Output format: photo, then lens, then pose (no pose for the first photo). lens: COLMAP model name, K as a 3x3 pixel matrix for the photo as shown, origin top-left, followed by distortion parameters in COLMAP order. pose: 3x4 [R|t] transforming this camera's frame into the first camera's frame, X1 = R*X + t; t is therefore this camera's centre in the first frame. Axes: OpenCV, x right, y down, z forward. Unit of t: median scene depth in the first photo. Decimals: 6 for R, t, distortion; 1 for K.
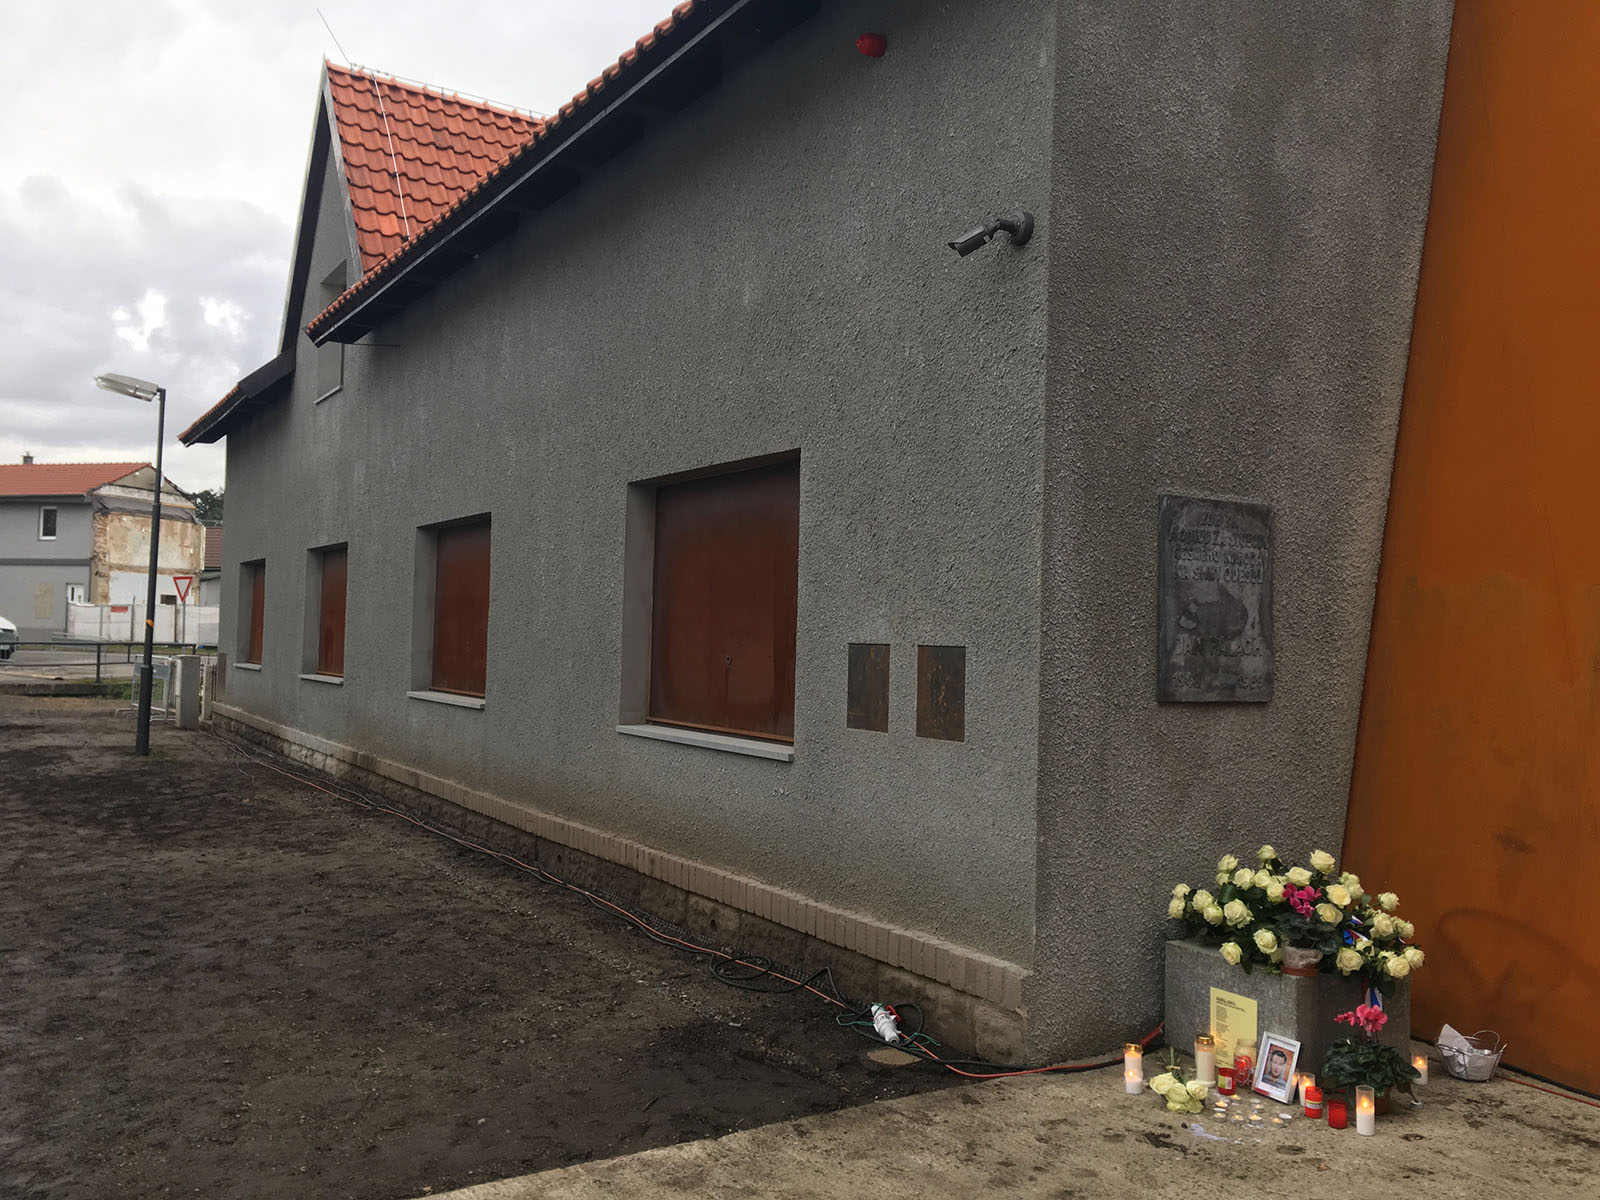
lens RADIAL K [[1393.8, 0, 800.0], [0, 1393.8, 600.0], [0, 0, 1]] dist [0.090467, -0.128591]
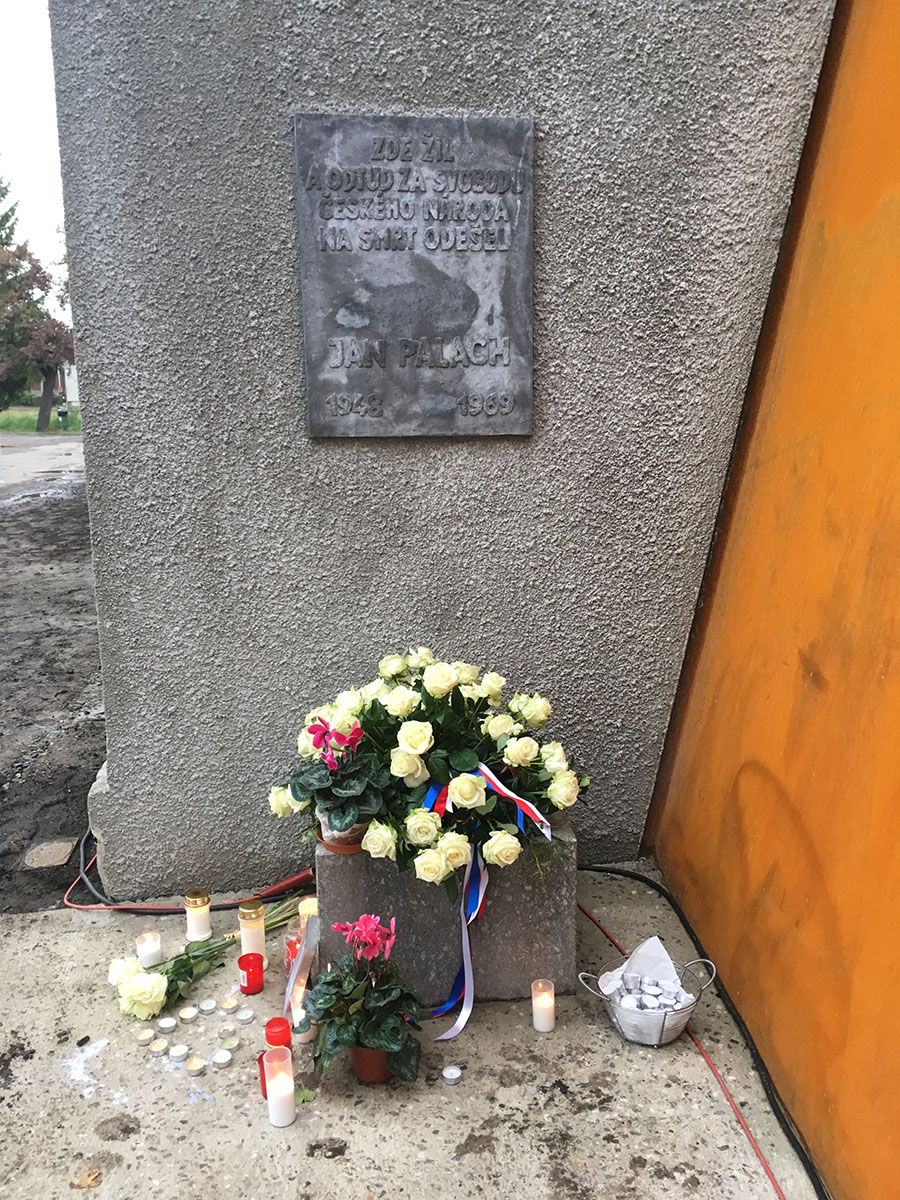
lens RADIAL K [[1045.4, 0, 450.0], [0, 1045.4, 600.0], [0, 0, 1]] dist [0.090467, -0.128591]
pose [[0.905413, 0.053897, -0.421098, 0.534152], [0.041885, 0.975728, 0.214944, 0.041076], [0.422462, -0.212251, 0.881179, 0.539323]]
